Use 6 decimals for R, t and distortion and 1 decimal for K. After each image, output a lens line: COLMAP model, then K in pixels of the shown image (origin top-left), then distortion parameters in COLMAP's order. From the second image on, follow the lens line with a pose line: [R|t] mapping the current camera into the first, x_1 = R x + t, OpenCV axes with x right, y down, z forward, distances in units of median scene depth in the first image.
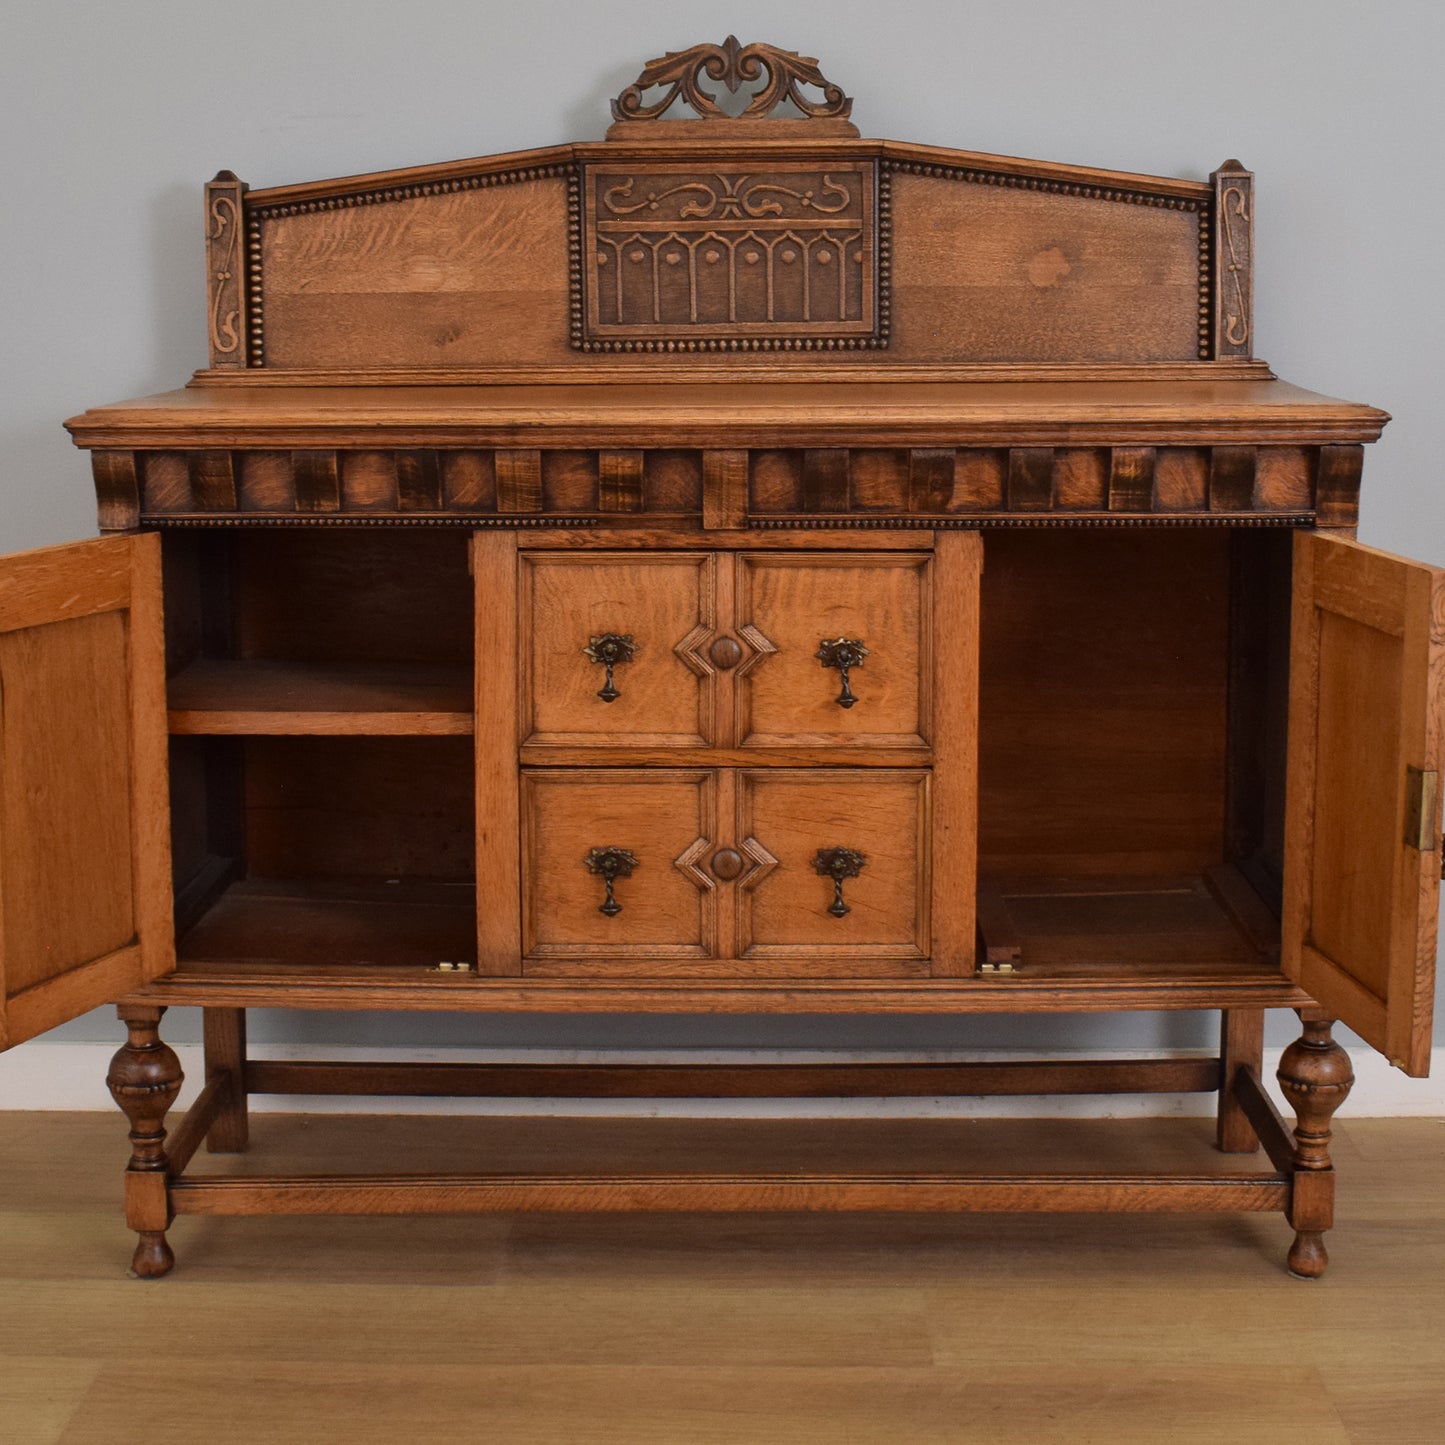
lens RADIAL K [[2437.9, 0, 718.3], [0, 2437.9, 569.9], [0, 0, 1]] dist [-0.094894, -0.018299]
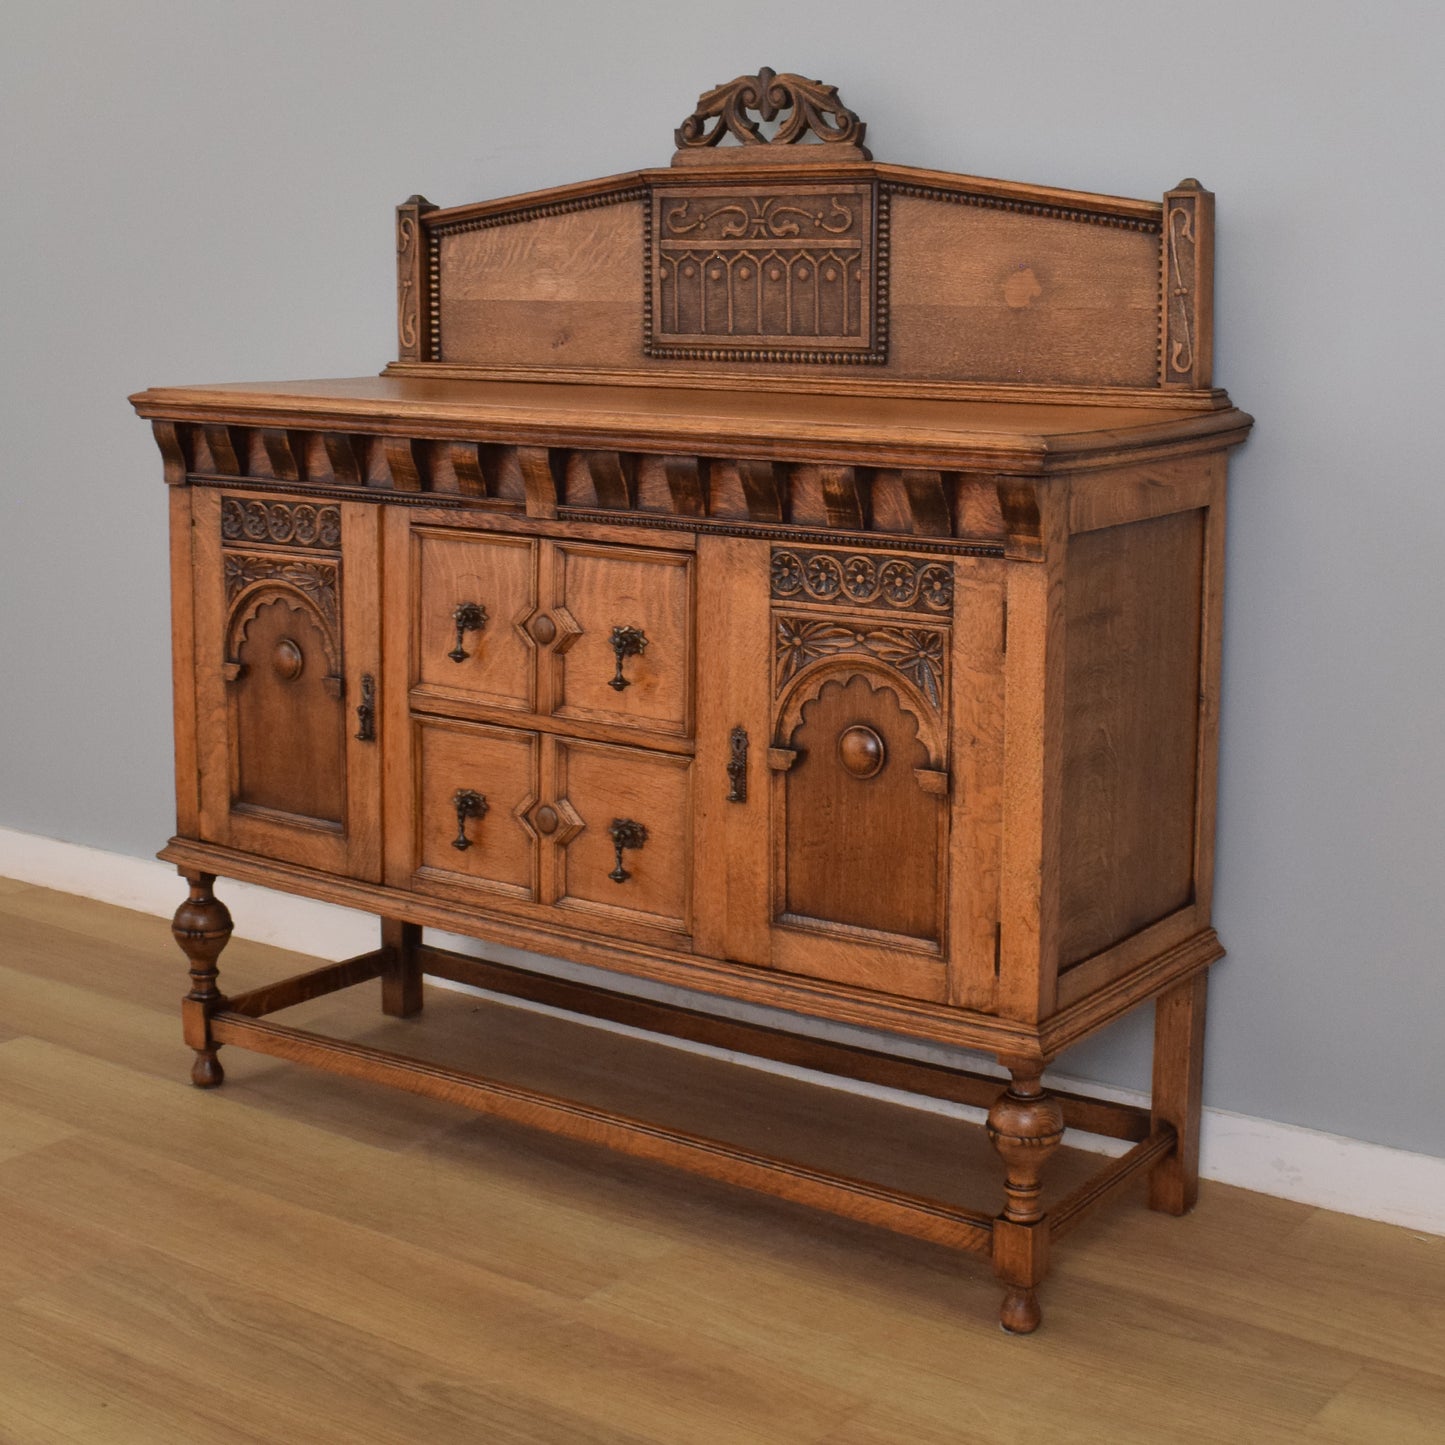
lens RADIAL K [[2320.3, 0, 799.4], [0, 2320.3, 589.1], [0, 0, 1]] dist [-0.101682, -0.002950]
pose [[0.834702, 0.088181, -0.543596, 0.664524], [-0.082495, 0.995980, 0.034892, -0.030474], [0.544487, 0.015719, 0.838622, 0.173468]]
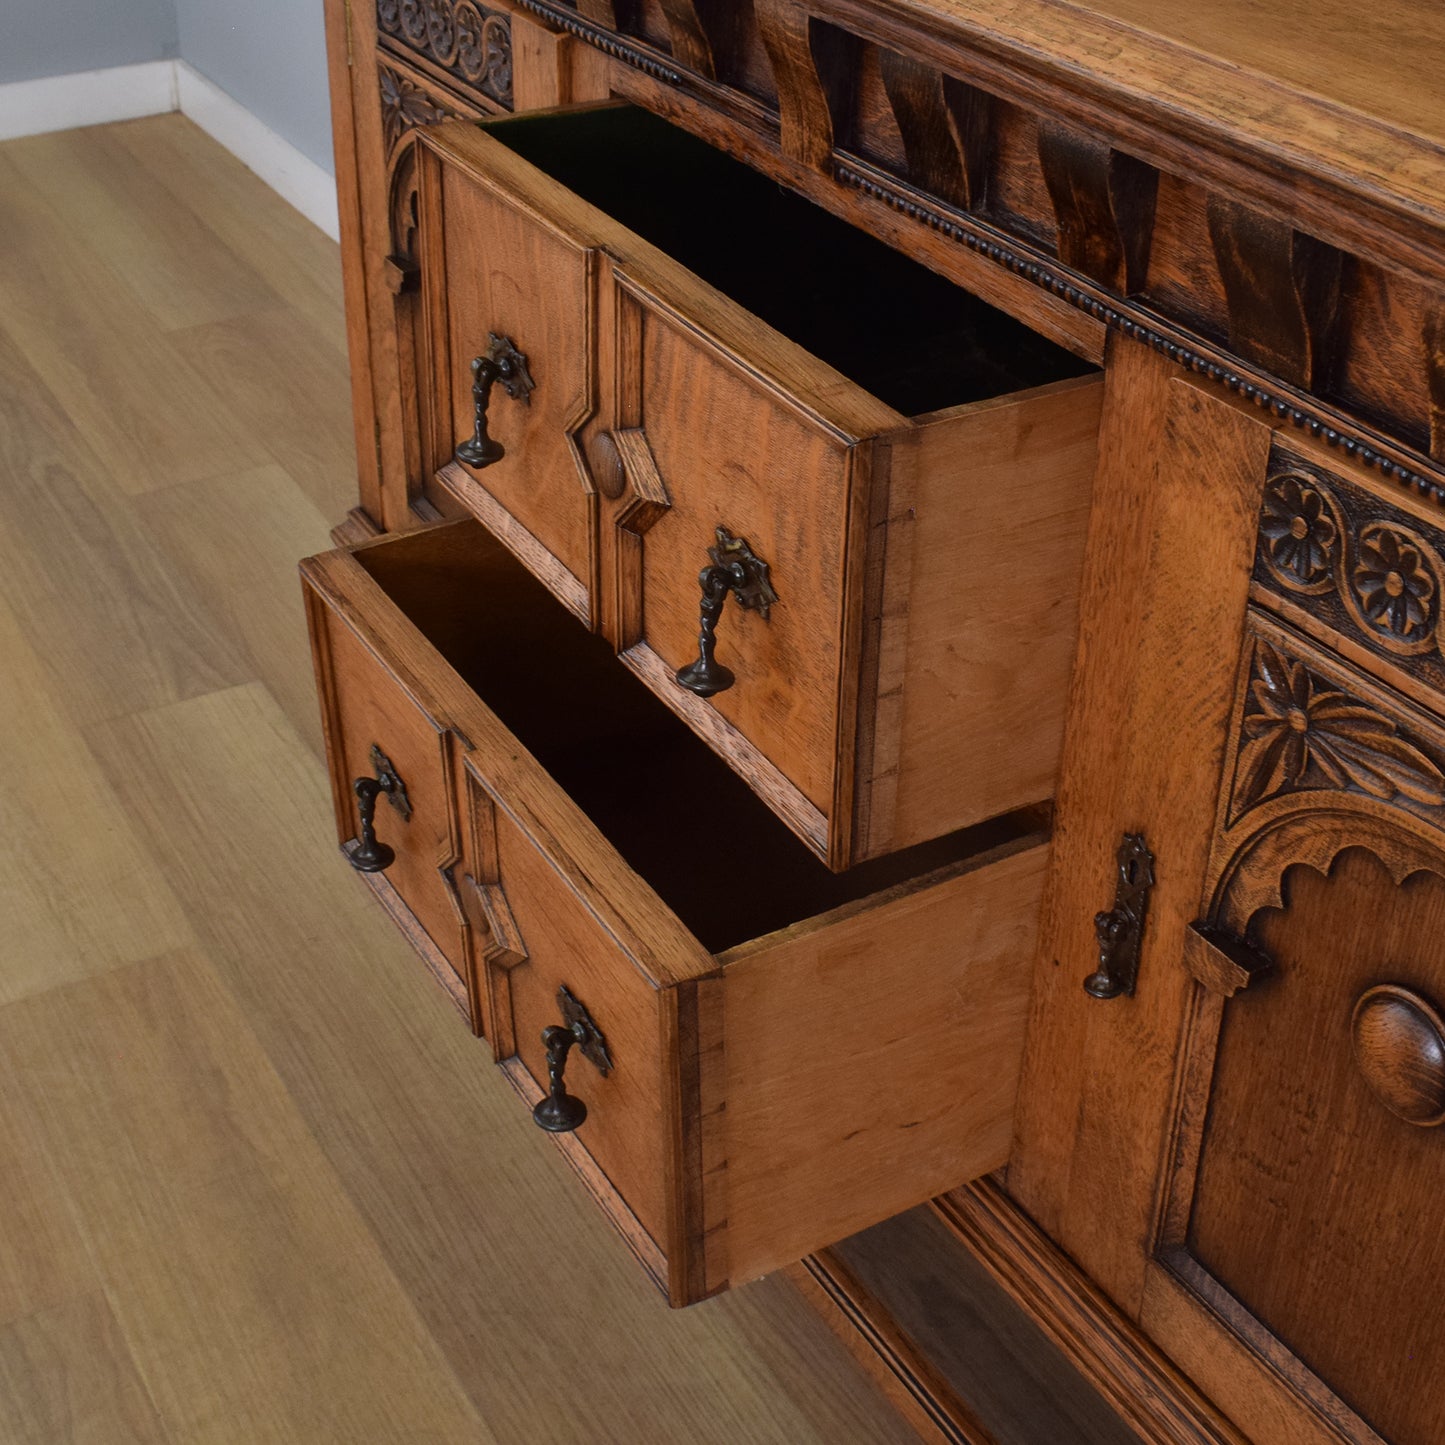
lens RADIAL K [[2197.7, 0, 719.2], [0, 2197.7, 718.7], [0, 0, 1]] dist [-0.104131, -0.003784]
pose [[0.517270, 0.469763, -0.715370, 0.327574], [-0.118441, 0.867137, 0.483781, -0.120233], [0.847587, -0.165517, 0.504184, 0.747010]]
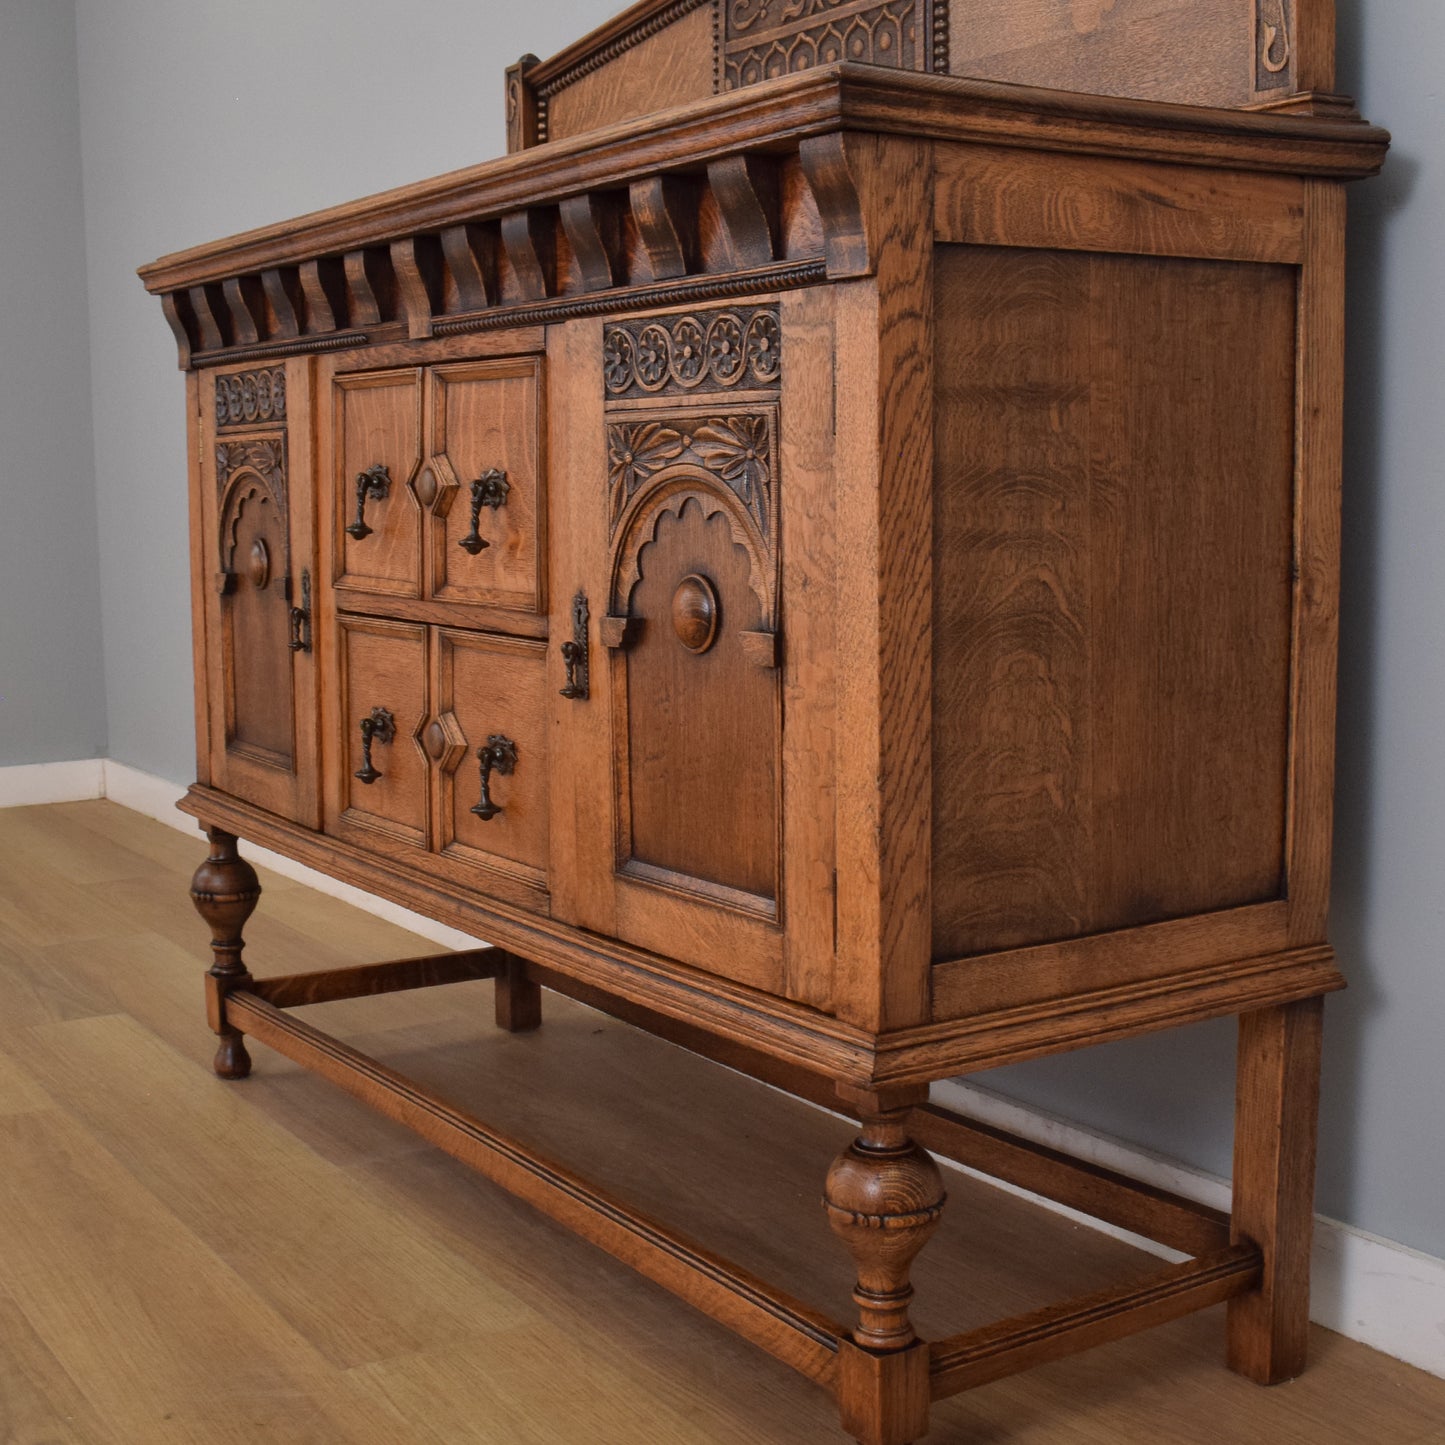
lens RADIAL K [[2085.6, 0, 721.2], [0, 2085.6, 742.7], [0, 0, 1]] dist [-0.089741, -0.041869]
pose [[0.559895, 0.108791, -0.821390, 0.655312], [-0.099886, 0.992975, 0.063430, 0.065482], [0.822521, 0.046531, 0.566828, 0.668695]]
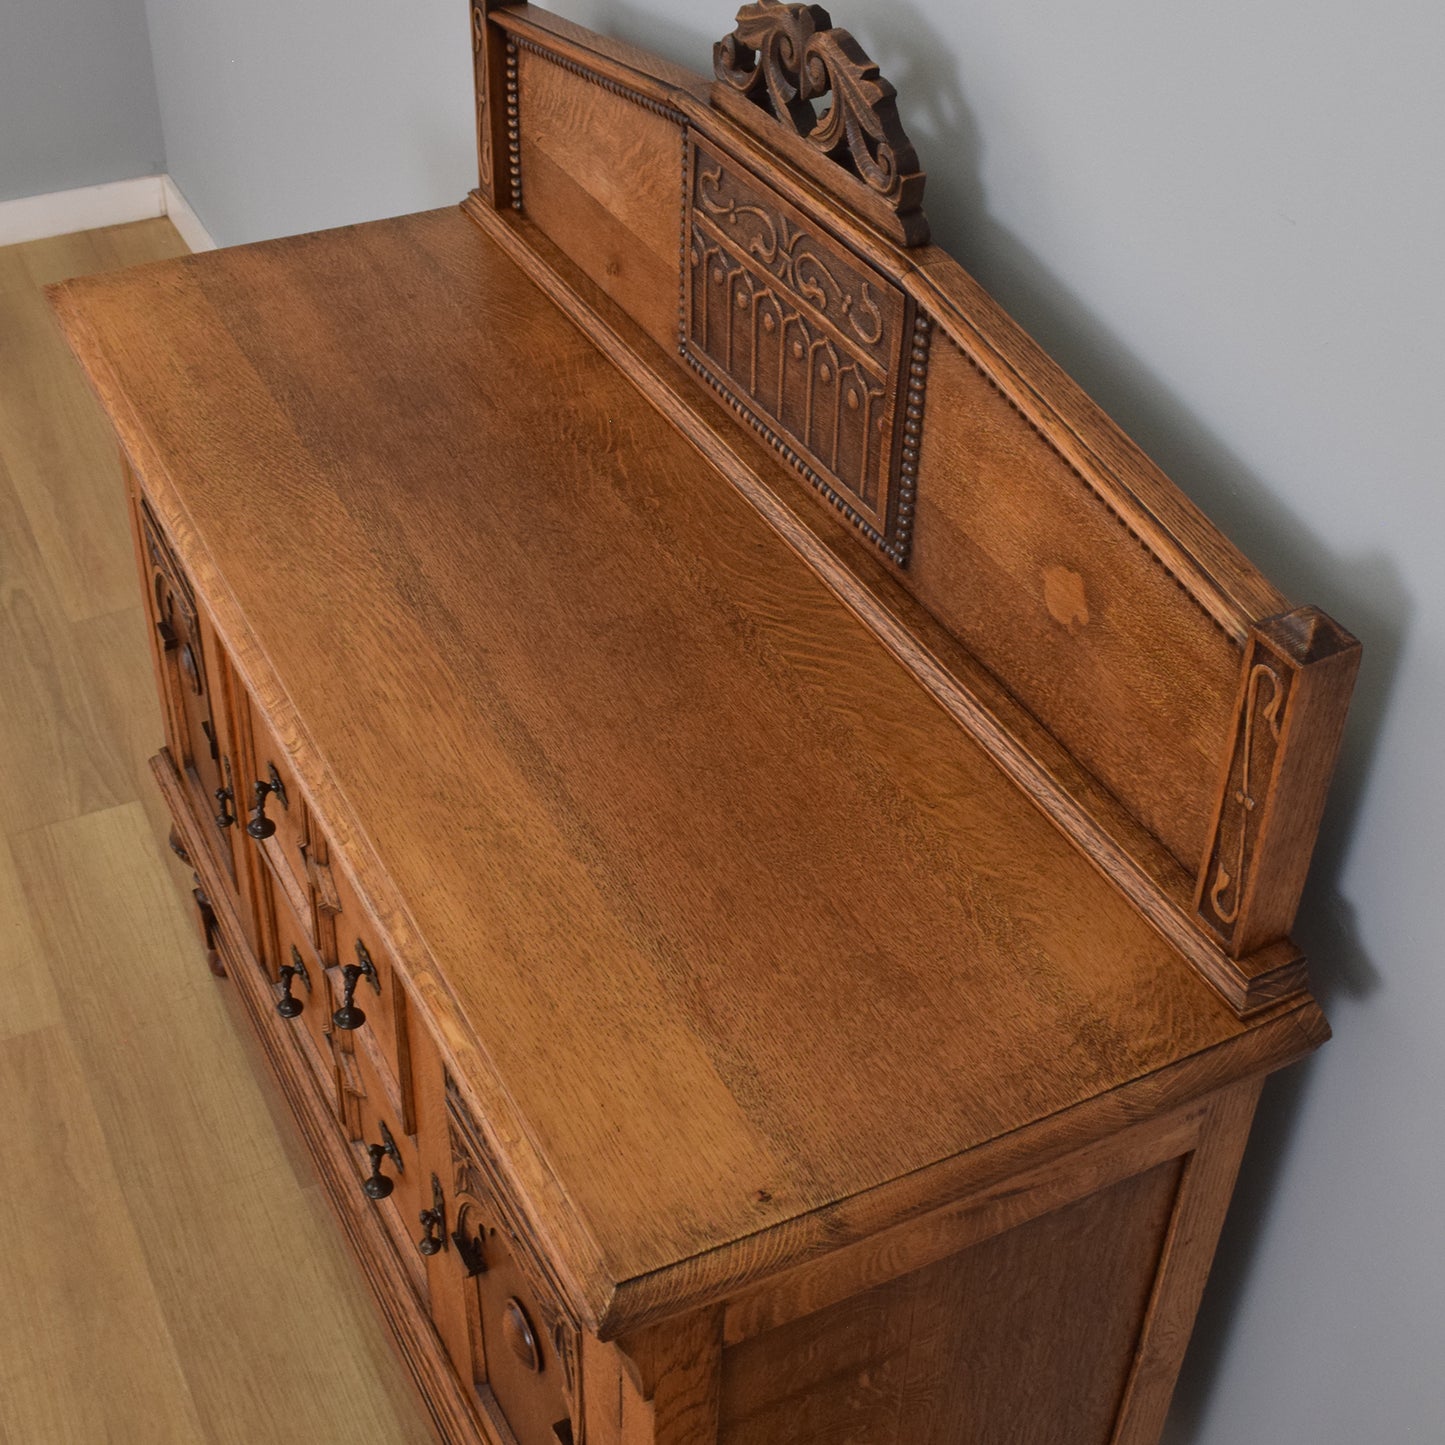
lens RADIAL K [[2052.2, 0, 695.0], [0, 2052.2, 716.8], [0, 0, 1]] dist [-0.099316, -0.019106]
pose [[0.461377, 0.557417, -0.690230, 0.490556], [-0.134763, 0.812987, 0.566473, -0.400956], [0.876909, -0.168340, 0.450213, 0.803786]]
